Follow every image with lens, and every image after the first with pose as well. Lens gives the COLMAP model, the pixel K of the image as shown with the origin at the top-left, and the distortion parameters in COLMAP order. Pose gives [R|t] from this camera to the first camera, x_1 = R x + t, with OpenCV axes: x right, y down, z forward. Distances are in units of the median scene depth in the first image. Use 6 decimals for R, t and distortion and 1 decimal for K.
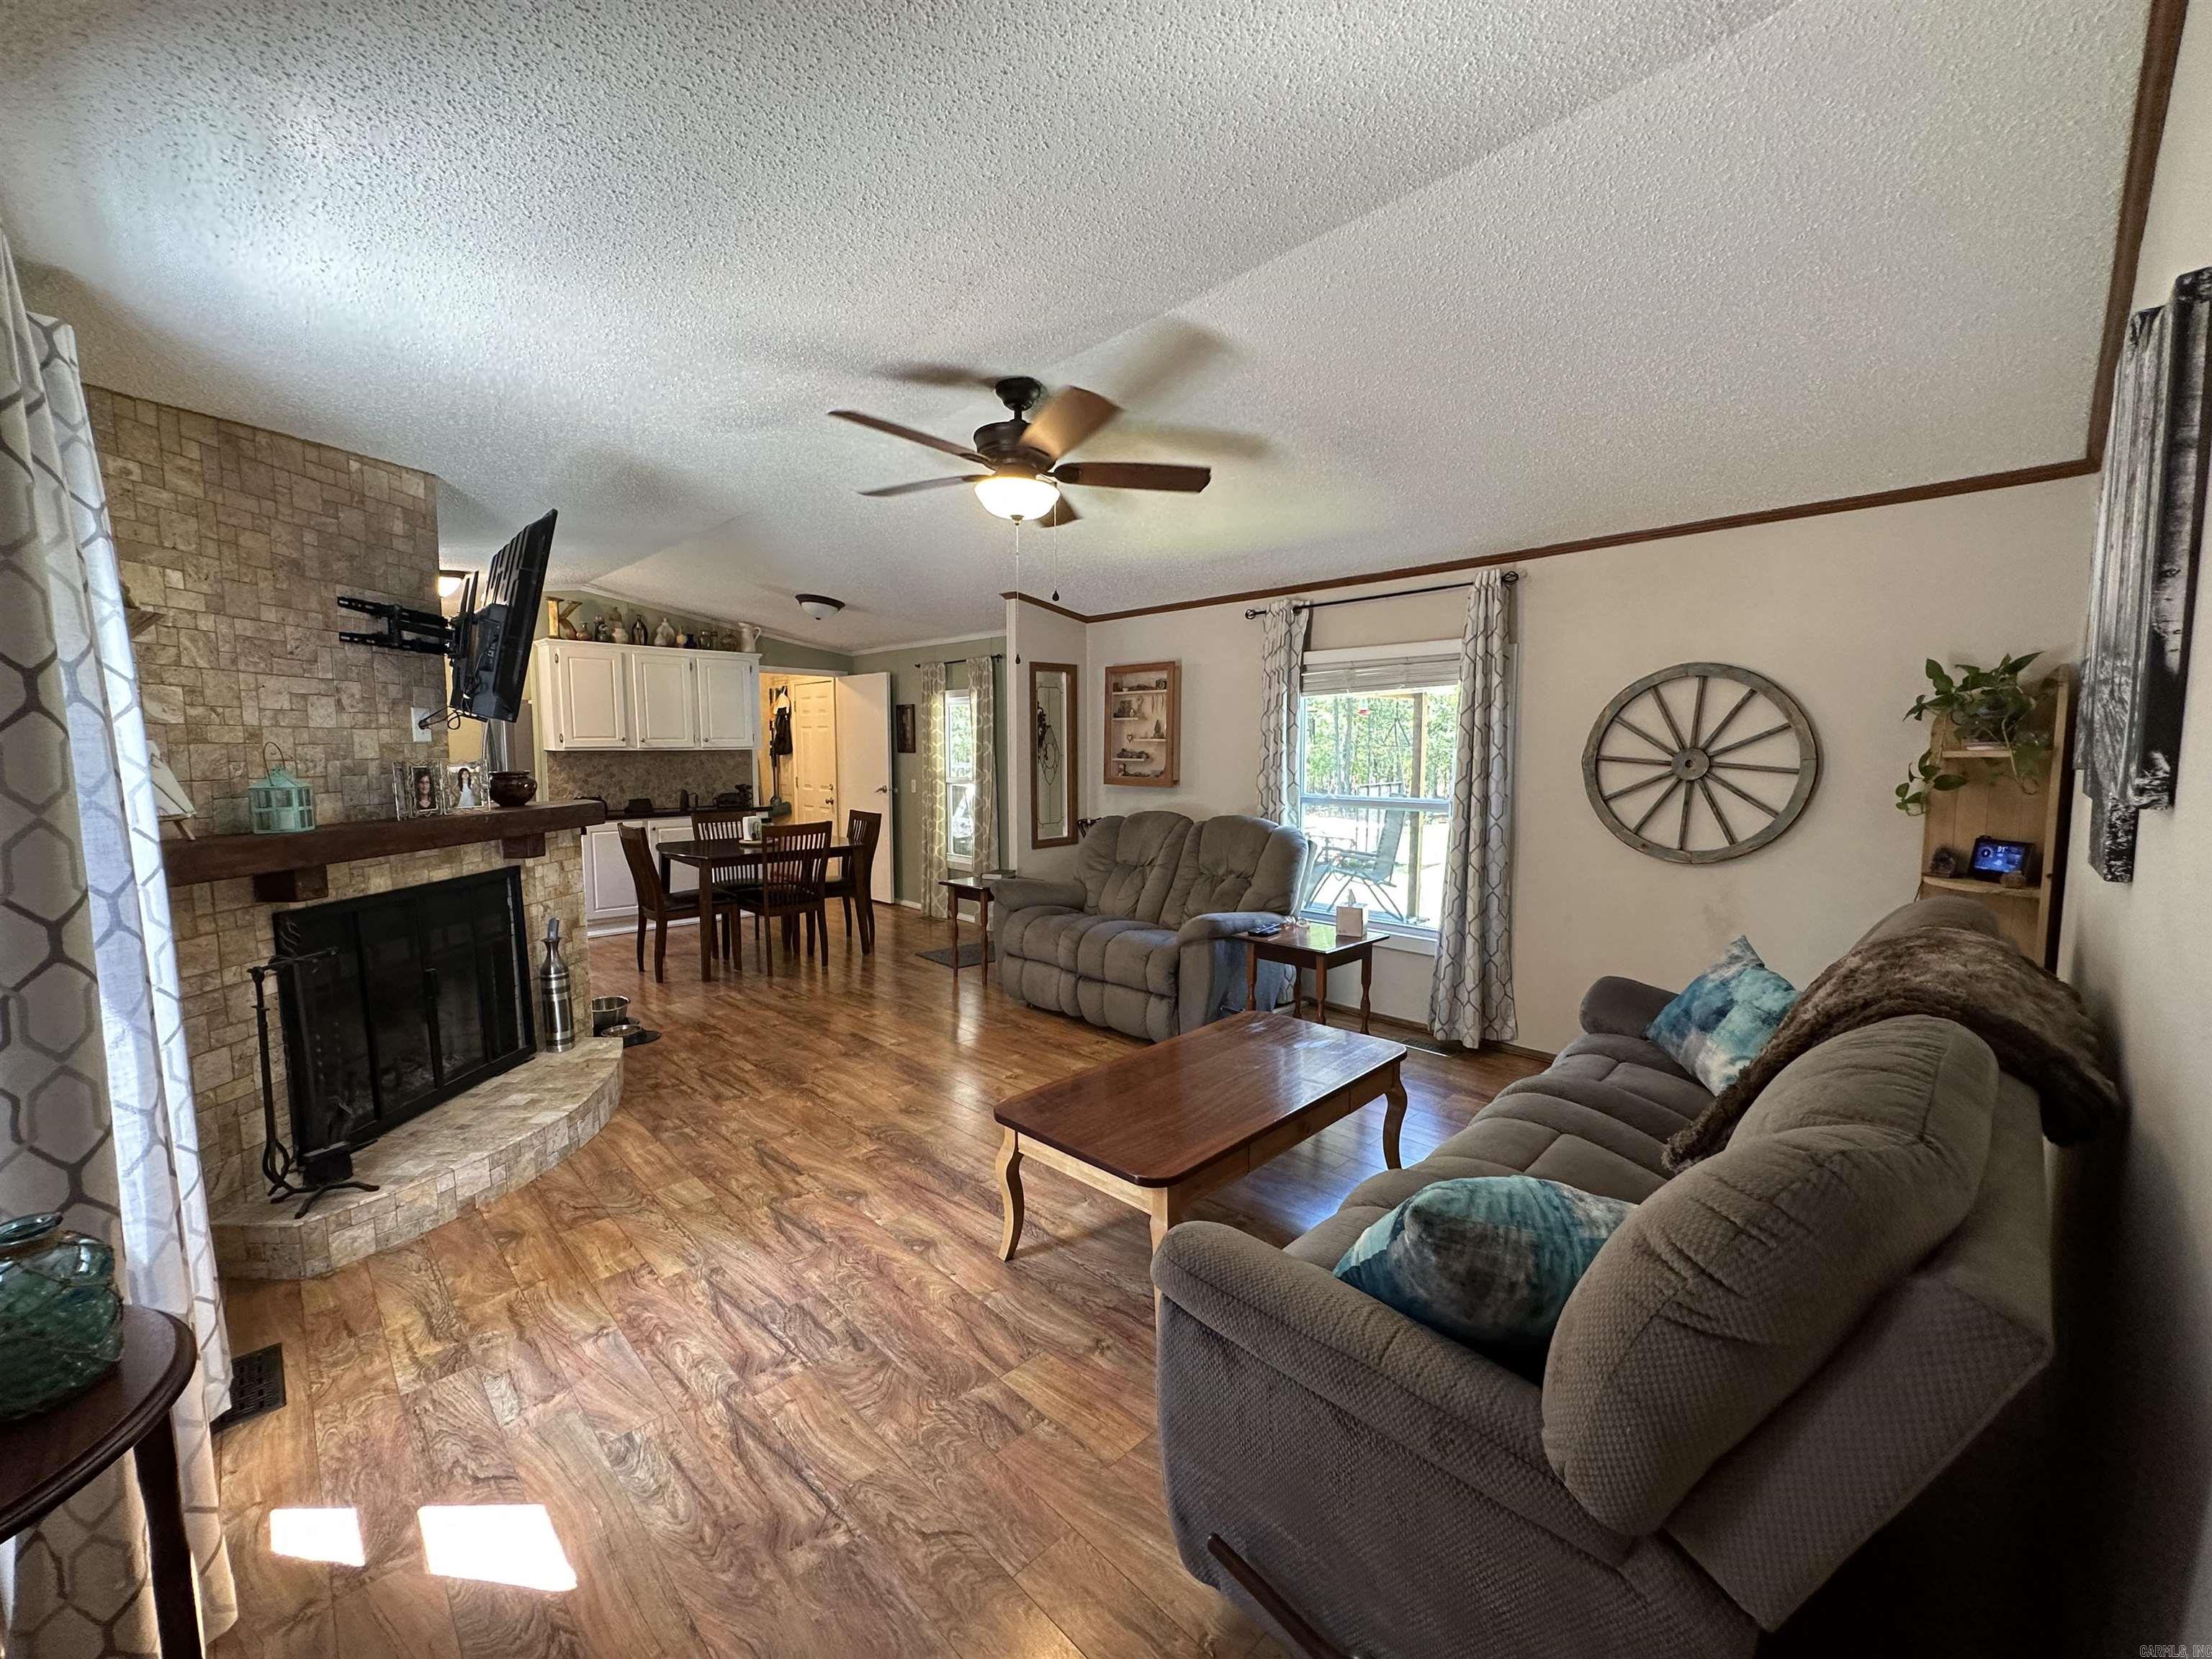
lens RADIAL K [[884.0, 0, 1104.6], [0, 884.0, 832.3], [0, 0, 1]] dist [-0.002841, 0.000477]
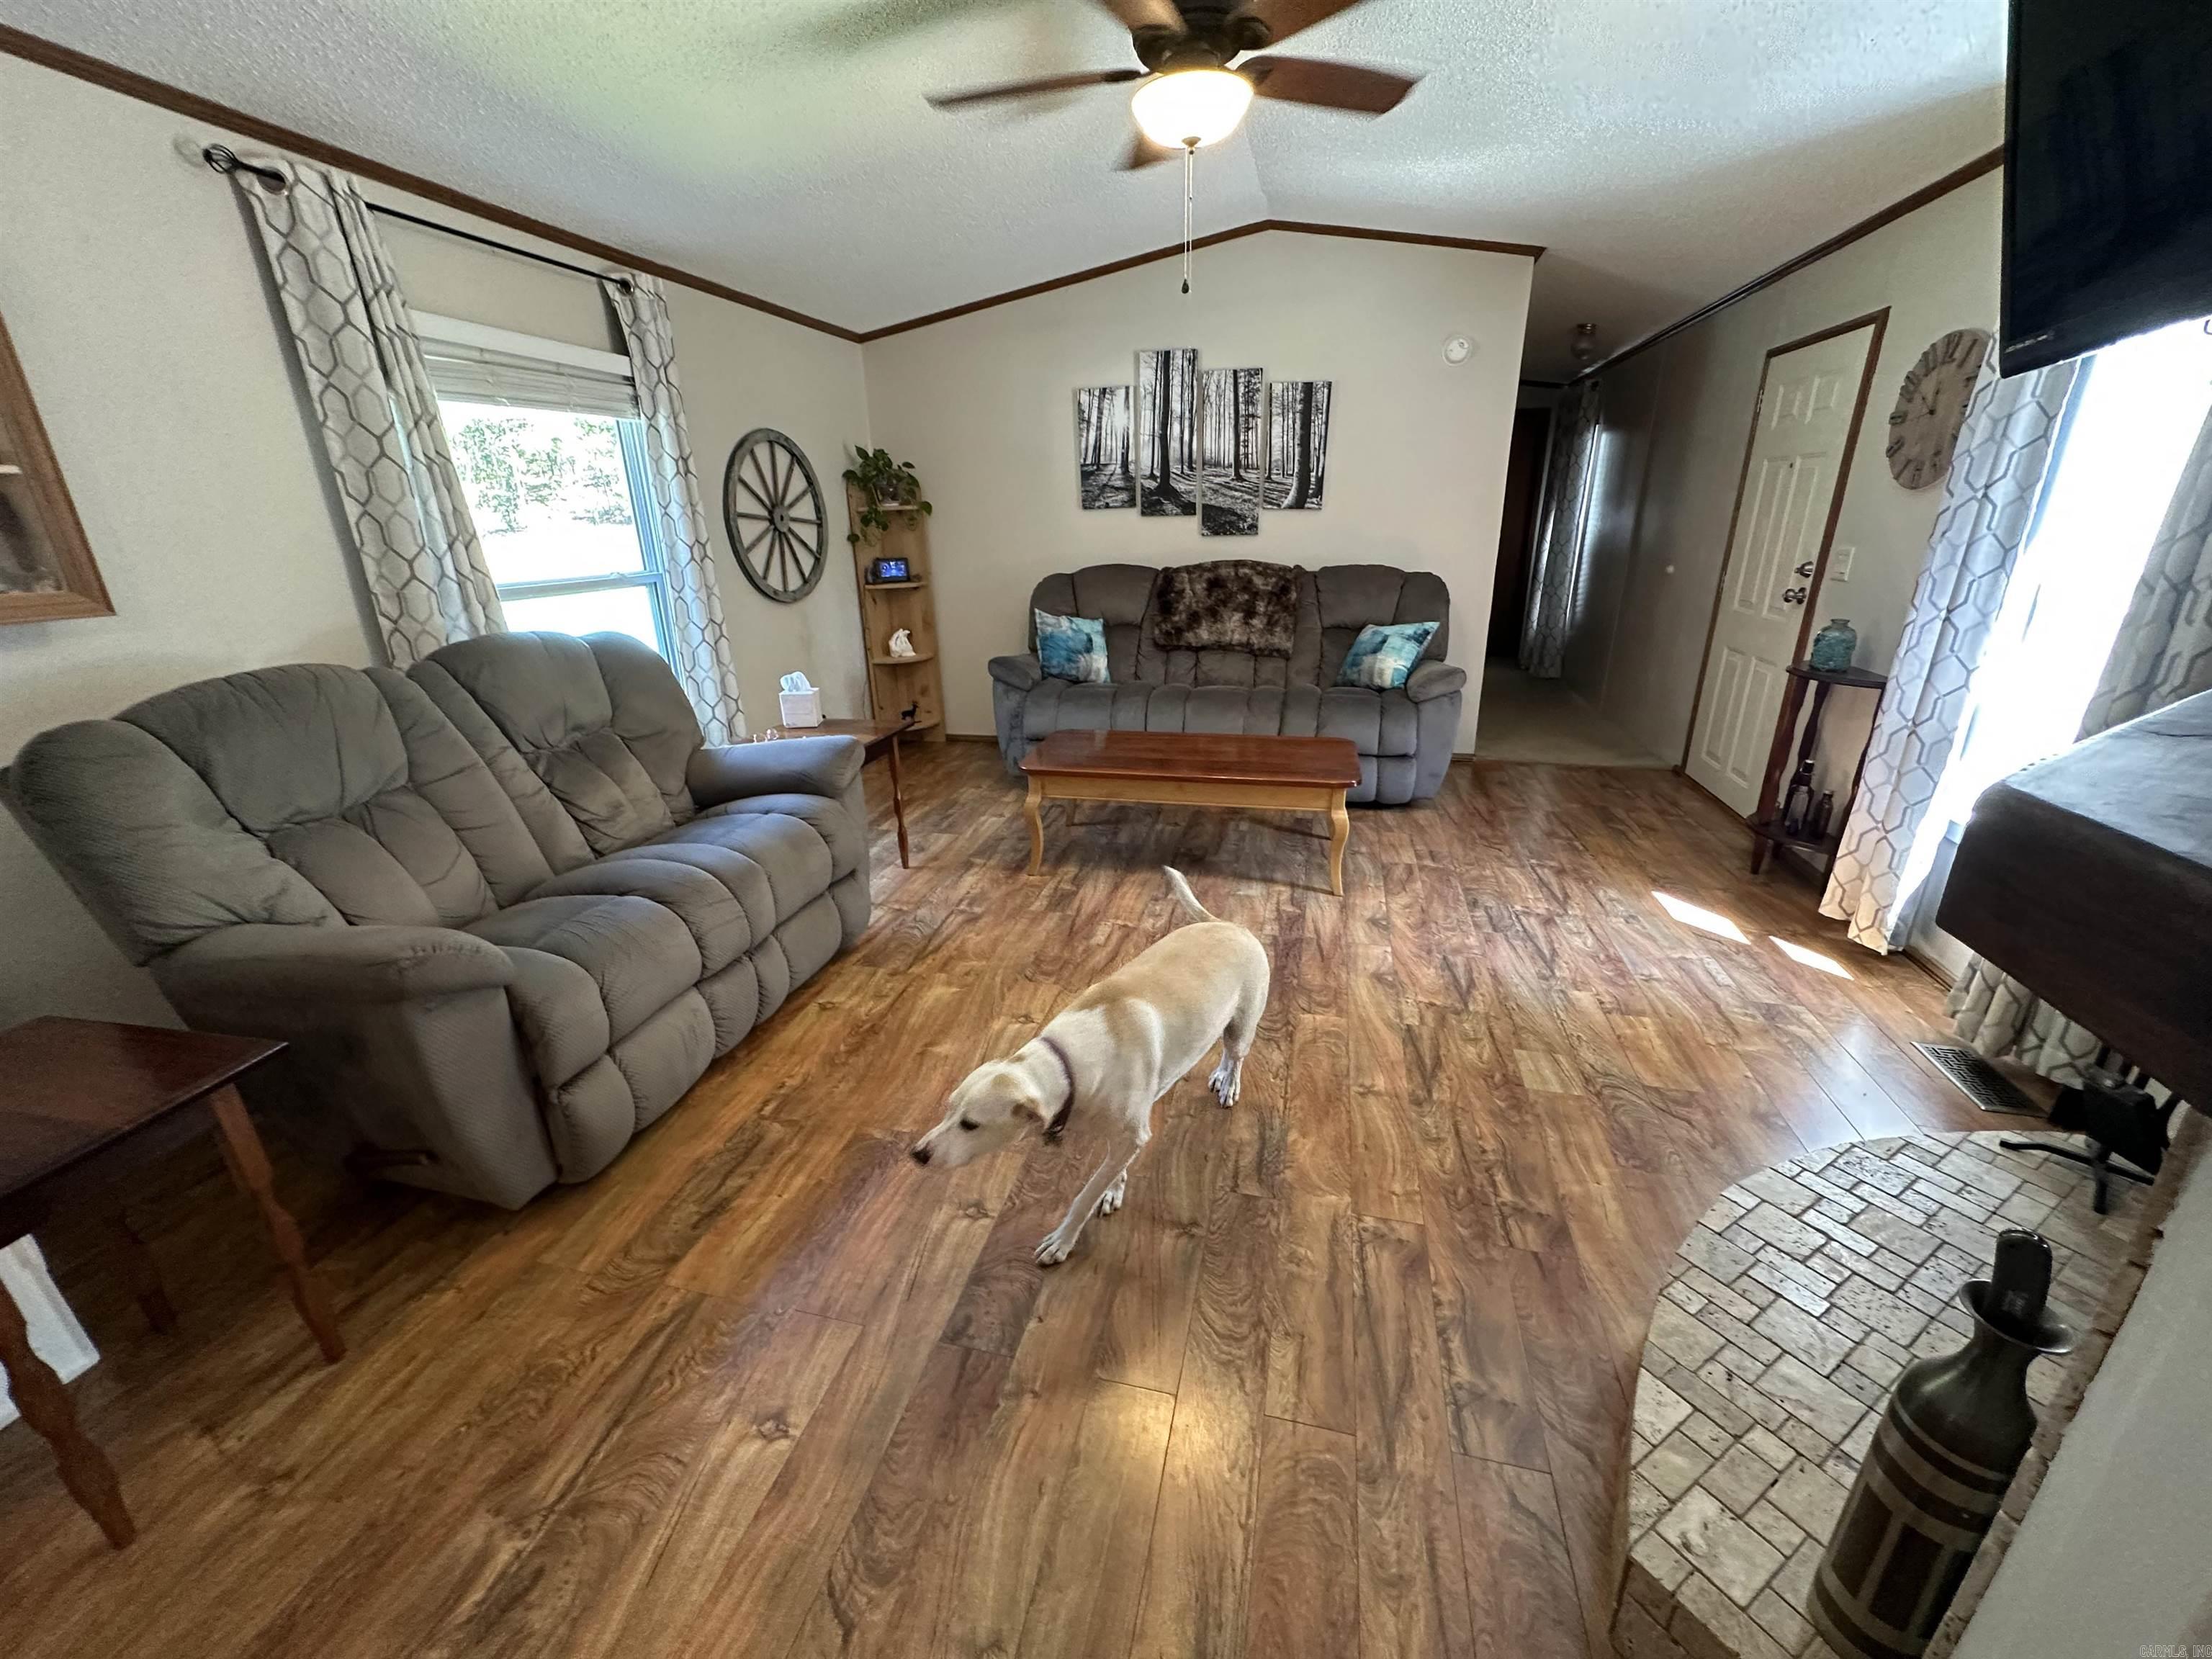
lens RADIAL K [[884.0, 0, 1104.6], [0, 884.0, 832.3], [0, 0, 1]] dist [-0.002841, 0.000477]
pose [[-0.526857, -0.278028, 0.803195, -0.825242], [0.100116, 0.918108, 0.383477, -0.125839], [-0.844037, 0.282450, -0.455876, 1.602002]]
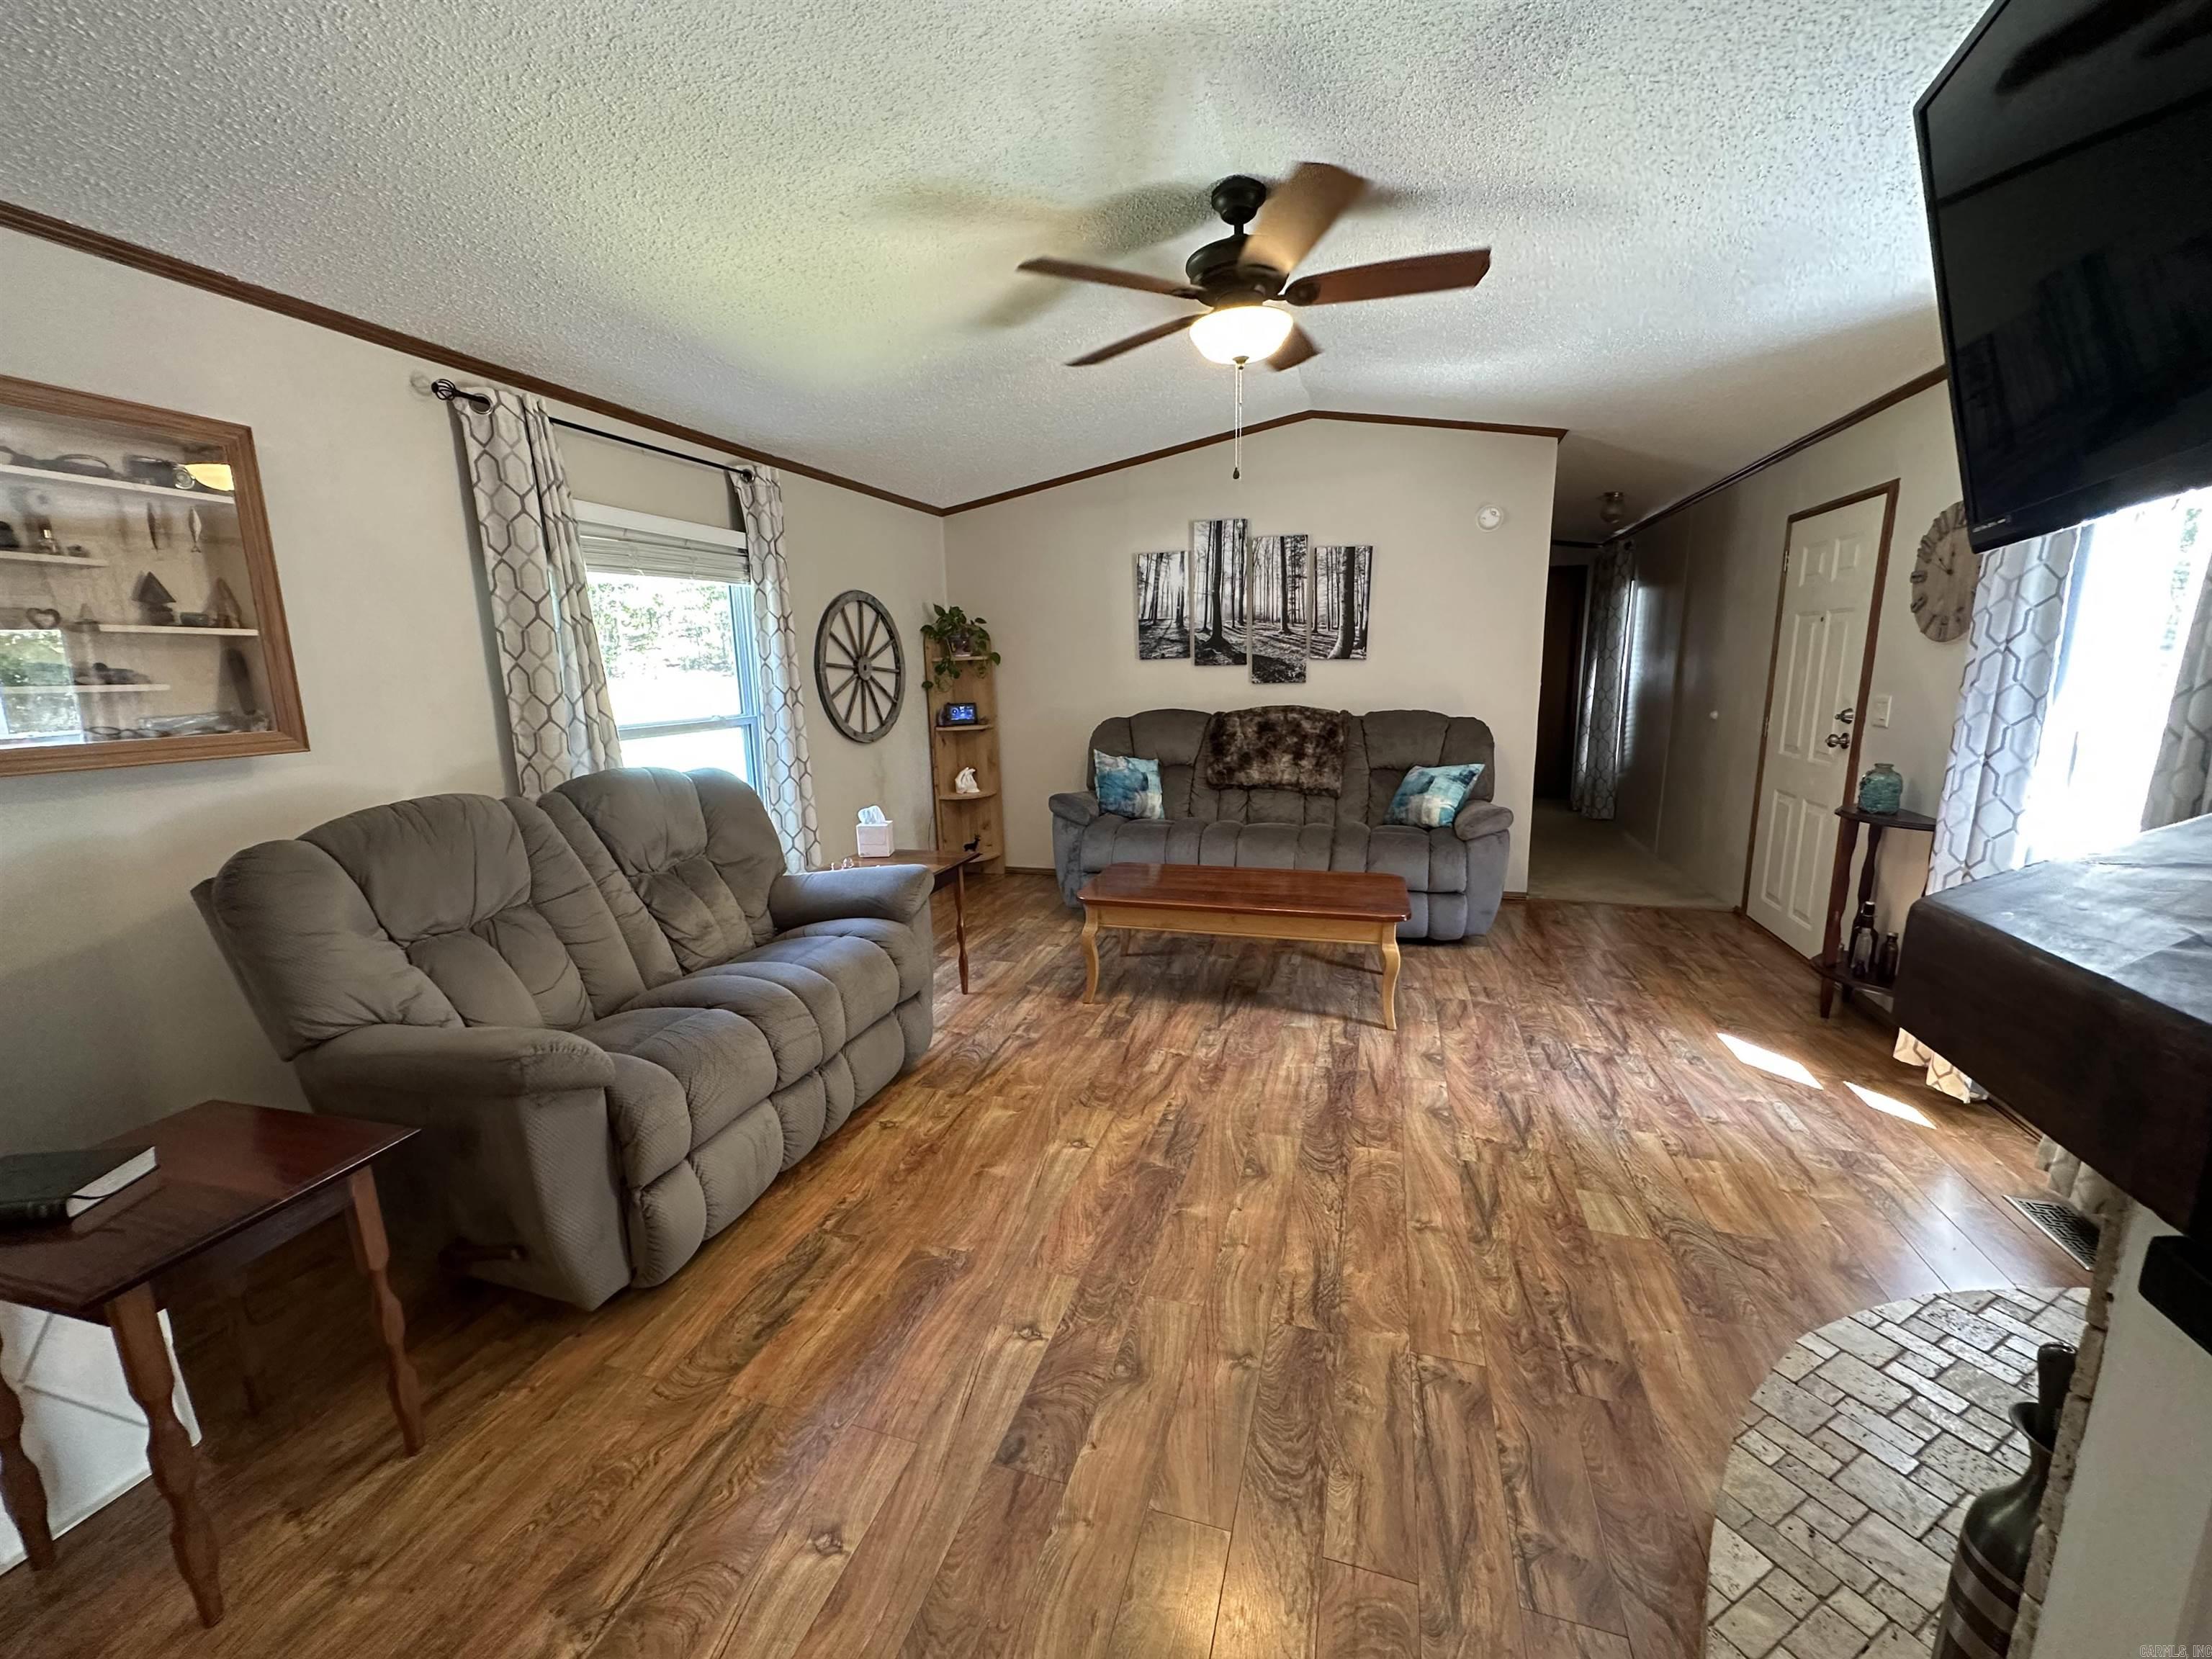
lens RADIAL K [[884.0, 0, 1104.6], [0, 884.0, 832.3], [0, 0, 1]] dist [-0.002841, 0.000477]
pose [[-0.475562, -0.156645, 0.865623, -0.863570], [0.103704, 0.967173, 0.231996, -0.134288], [-0.873548, 0.200097, -0.443706, 1.631083]]
